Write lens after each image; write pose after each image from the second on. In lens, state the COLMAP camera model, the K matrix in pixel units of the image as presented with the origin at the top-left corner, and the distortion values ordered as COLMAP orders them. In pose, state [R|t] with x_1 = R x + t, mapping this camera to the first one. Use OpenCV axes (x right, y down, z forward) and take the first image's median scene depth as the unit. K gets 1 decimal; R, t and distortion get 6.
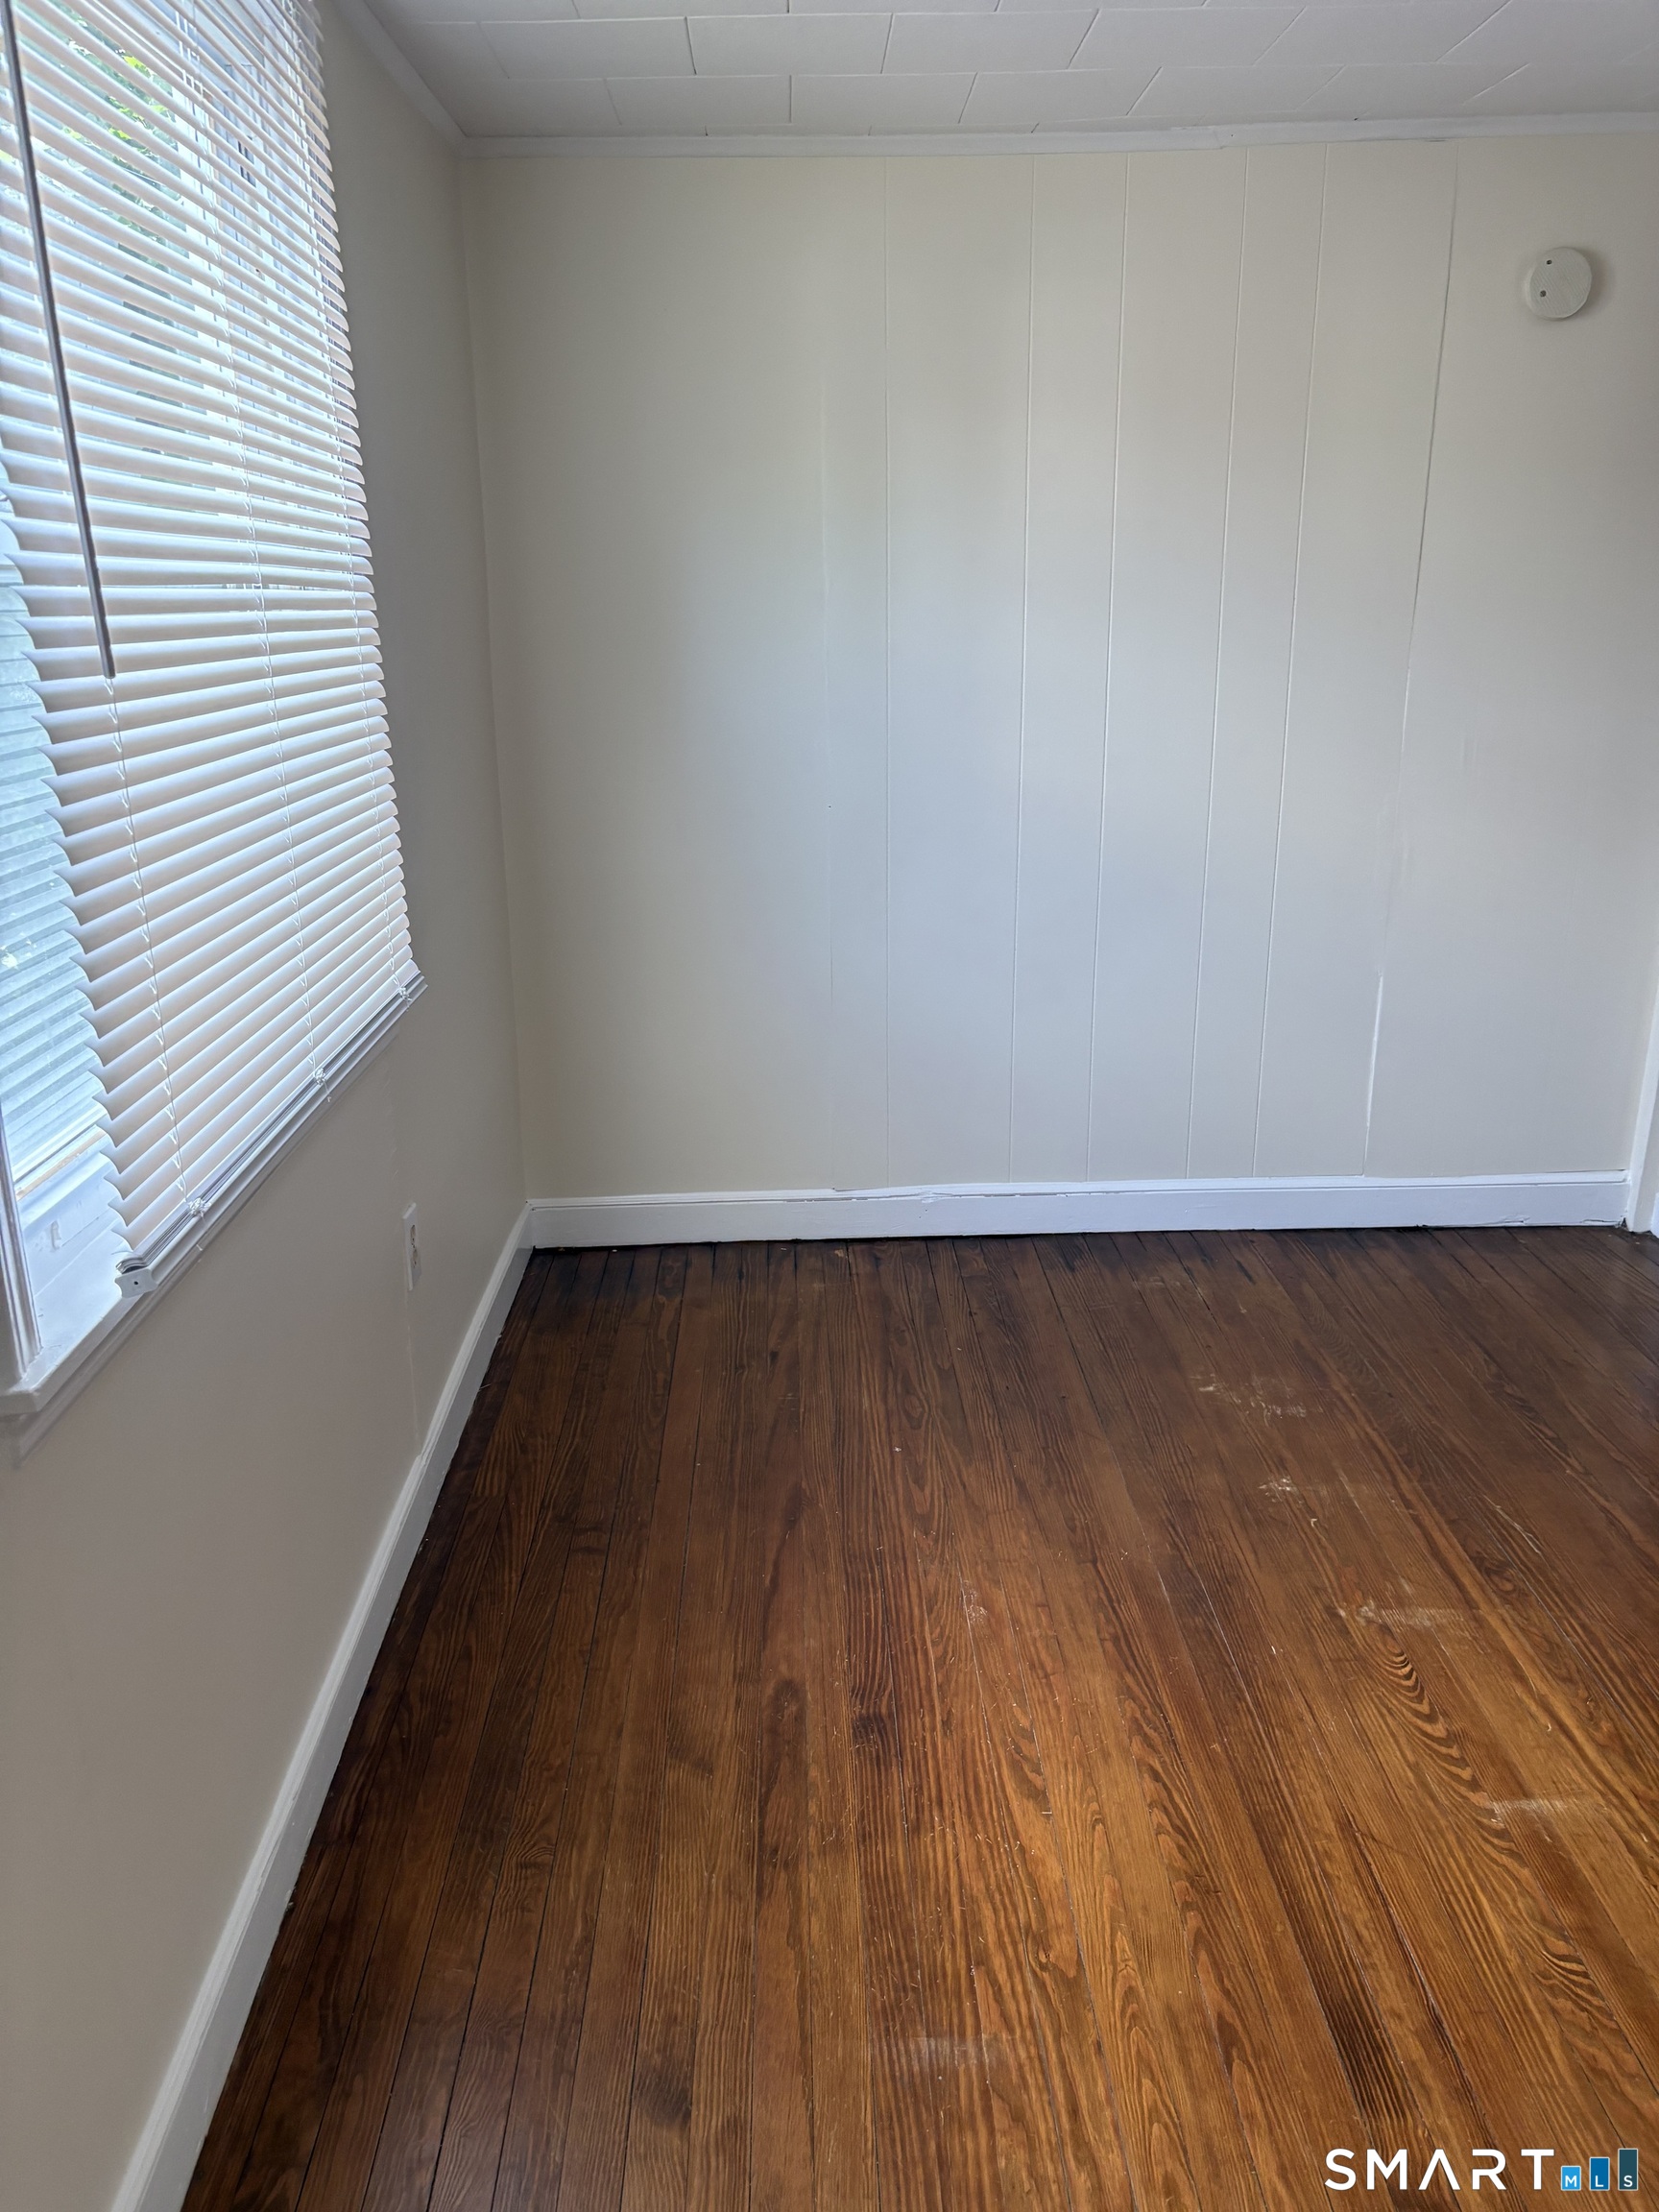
lens RADIAL K [[1709.7, 0, 829.5], [0, 1709.7, 1106.0], [0, 0, 1]] dist [-0.003505, 0.011528]
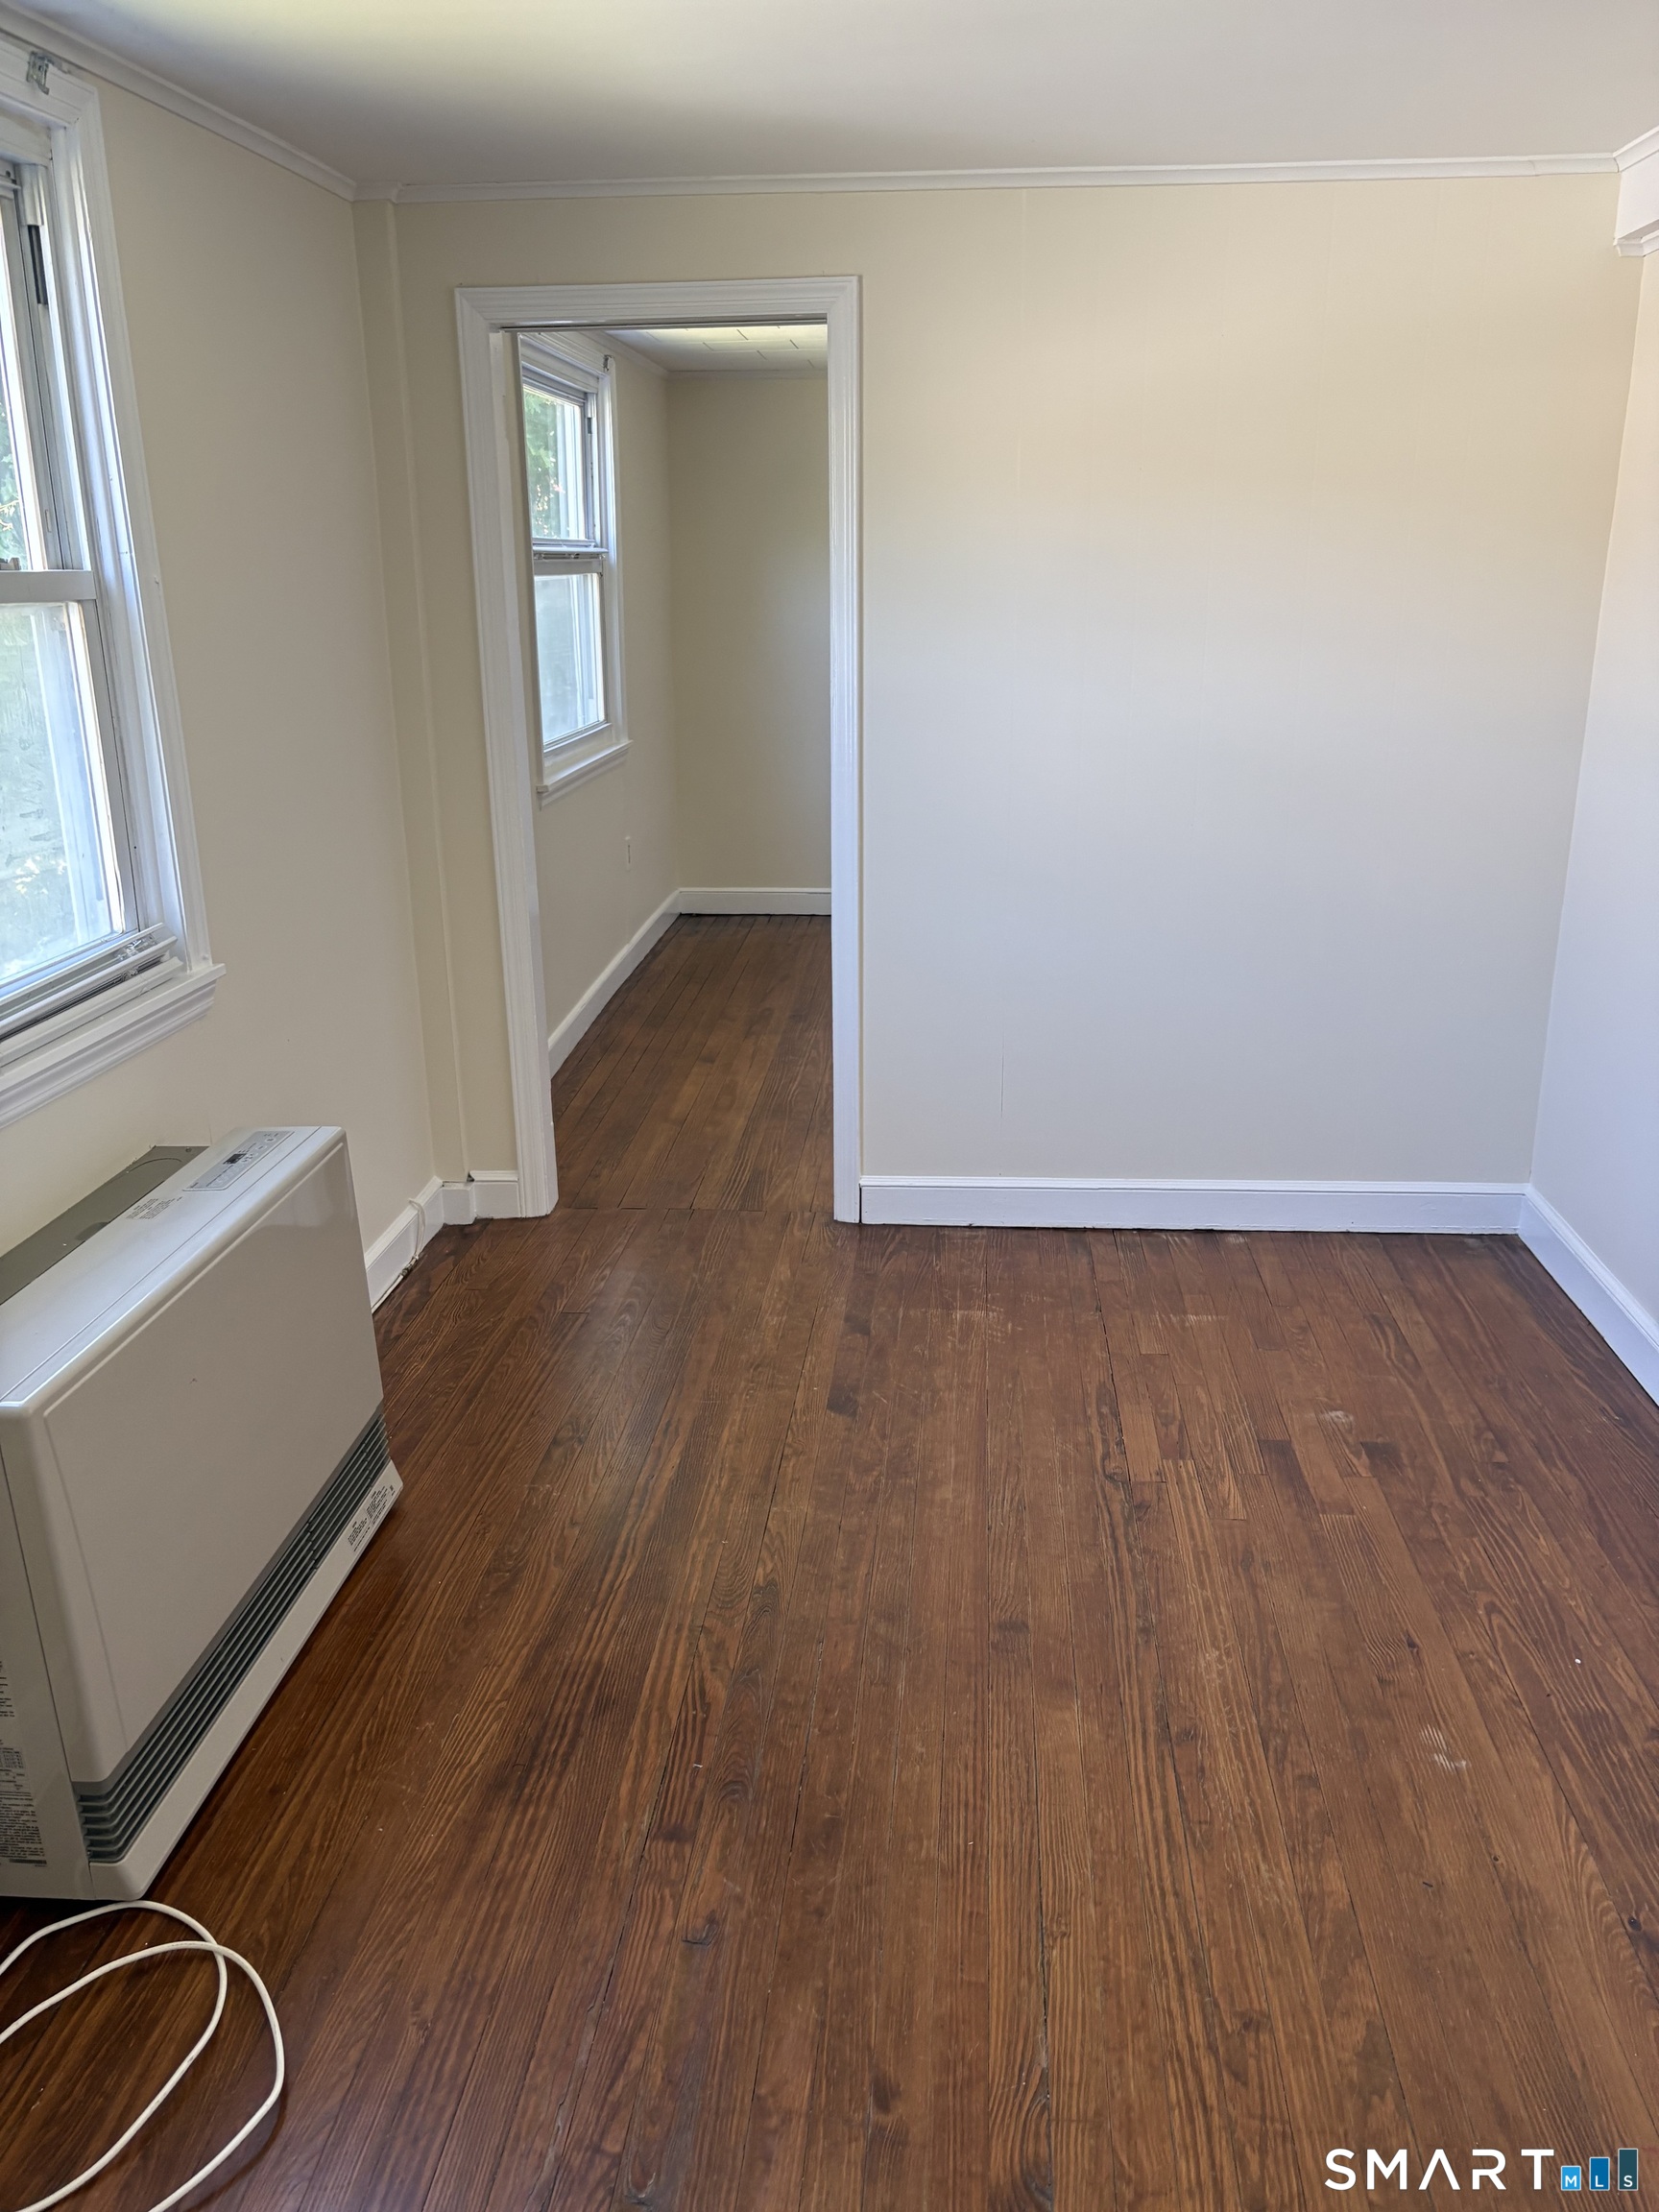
lens RADIAL K [[1709.7, 0, 829.5], [0, 1709.7, 1106.0], [0, 0, 1]] dist [-0.003505, 0.011528]
pose [[0.995000, 0.031854, -0.094658, 0.340584], [-0.030862, 0.999452, 0.011929, 0.488502], [0.094986, -0.008948, 0.995438, -1.682100]]
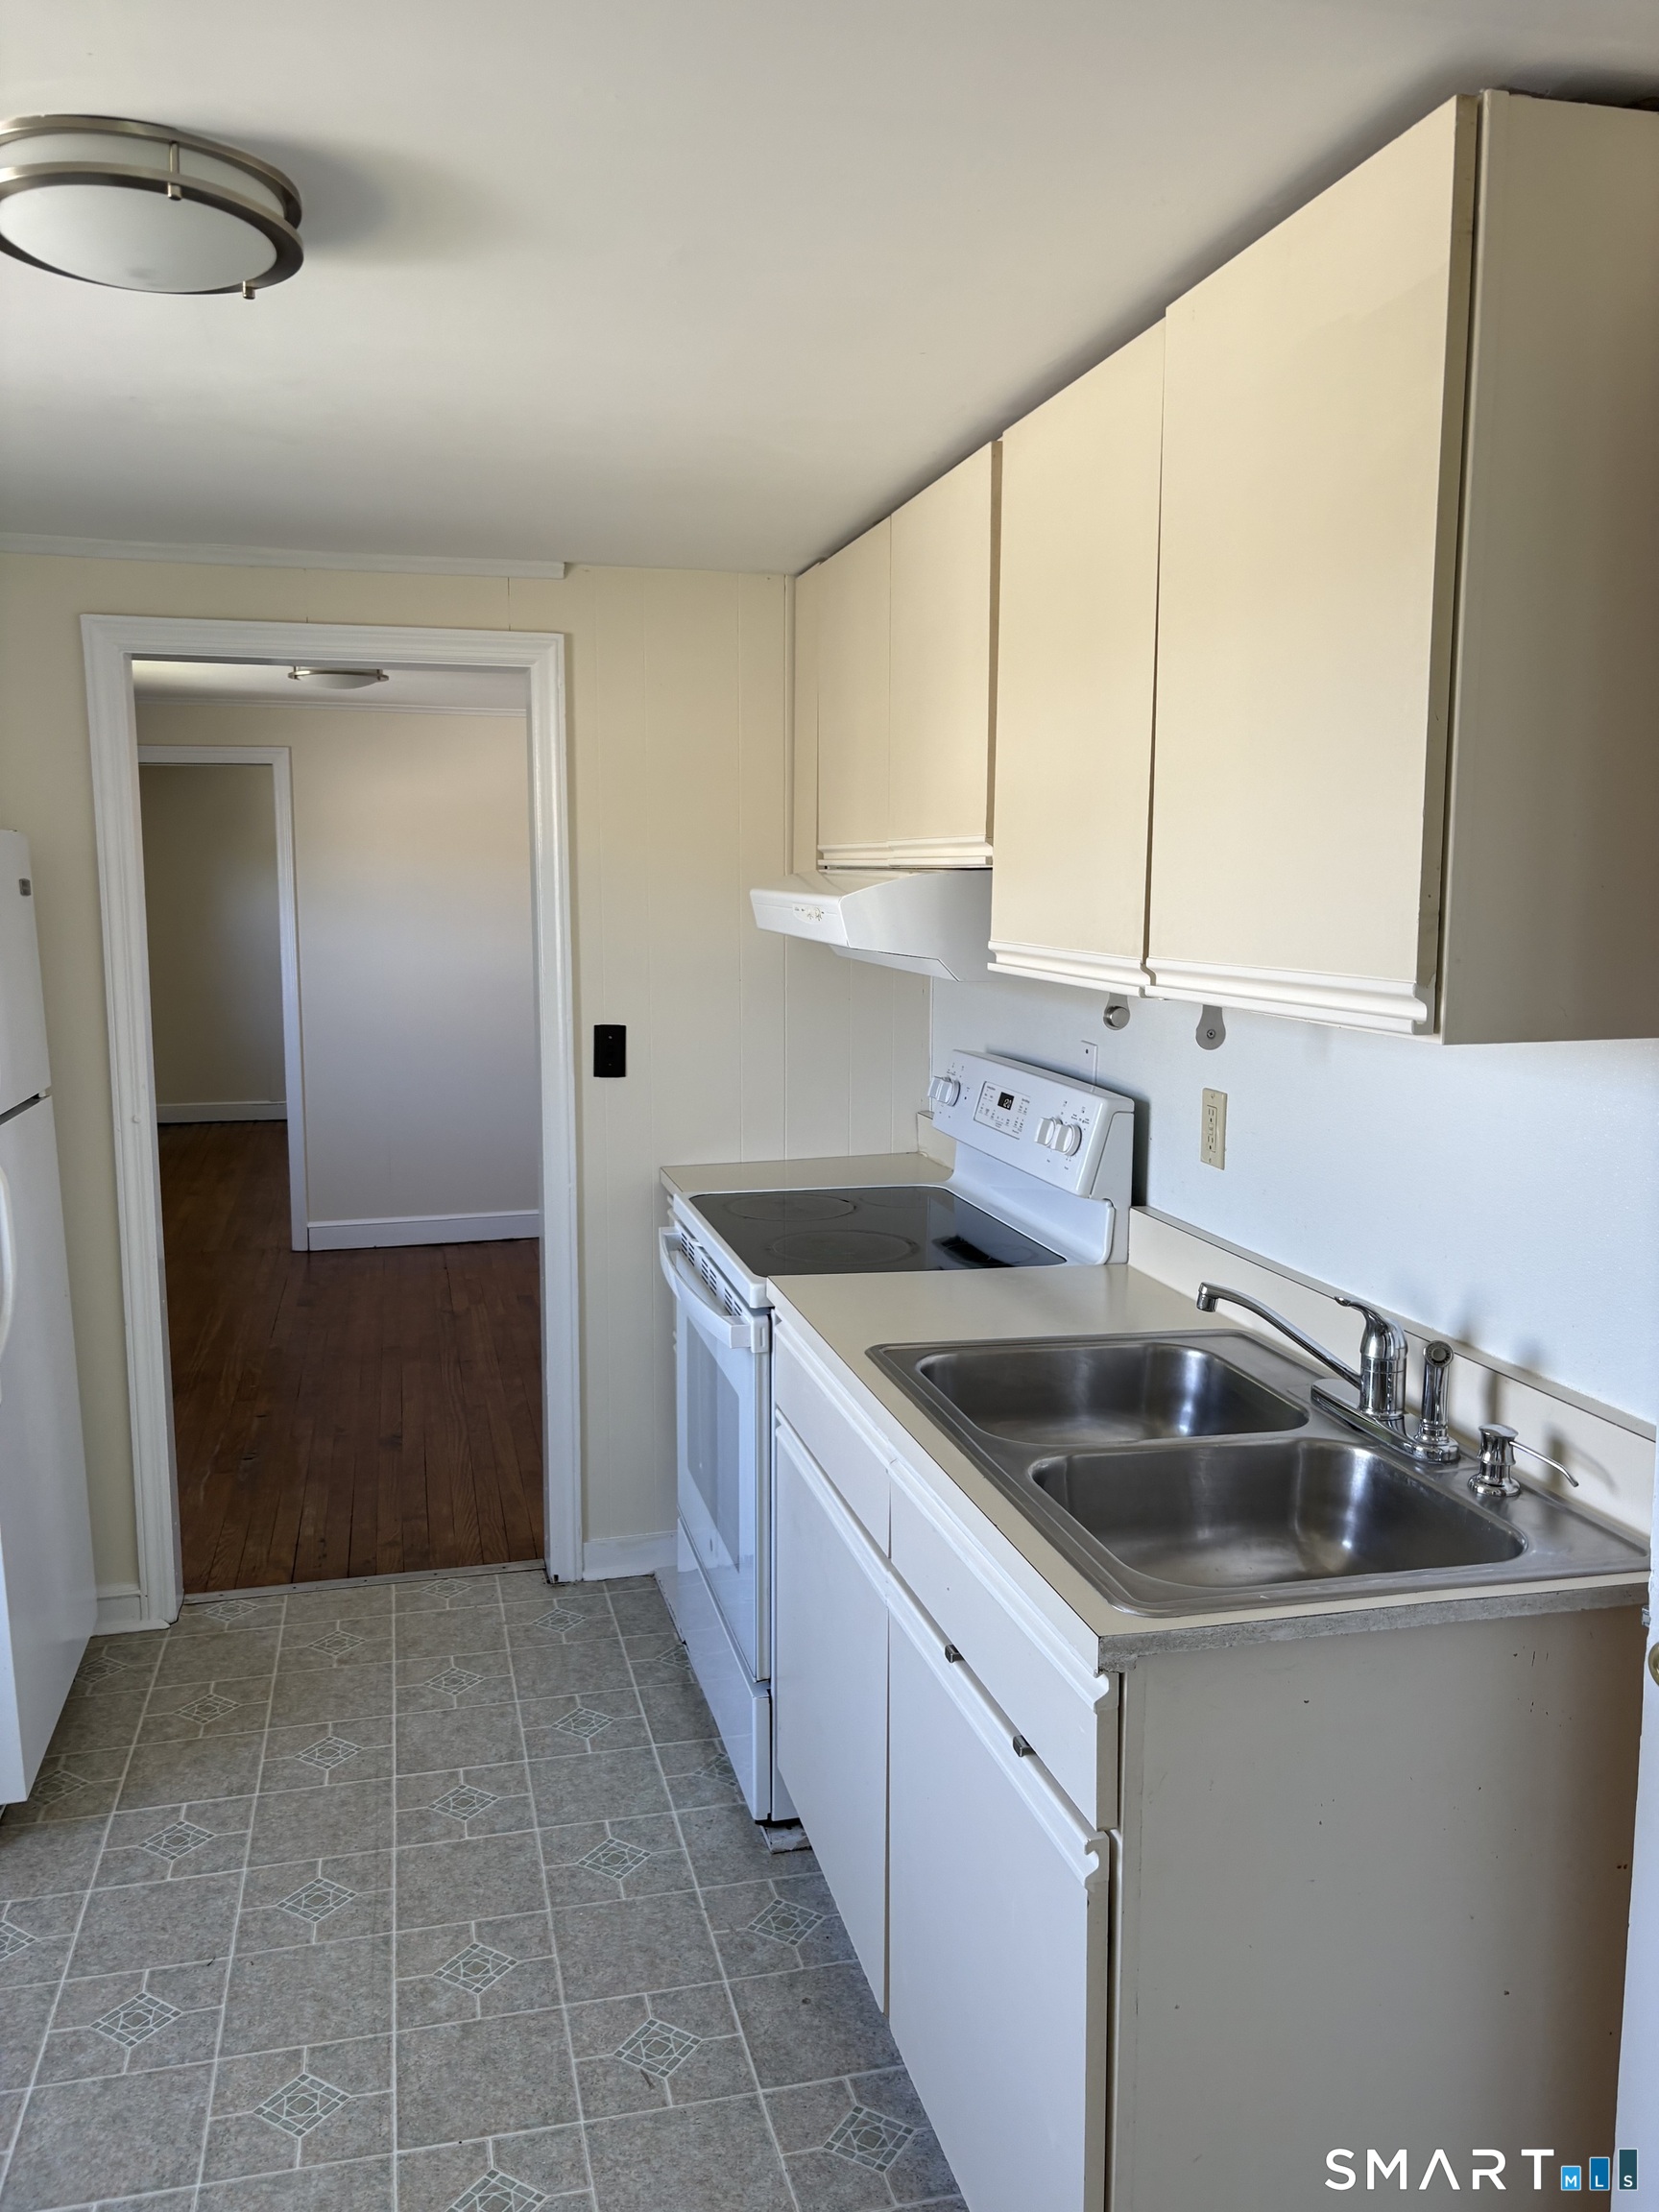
lens RADIAL K [[1709.7, 0, 829.5], [0, 1709.7, 1106.0], [0, 0, 1]] dist [-0.003505, 0.011528]
pose [[0.972398, -0.017866, 0.232645, 0.410702], [0.053265, 0.987734, -0.146782, 0.895495], [-0.227169, 0.155122, 0.961422, -3.176436]]
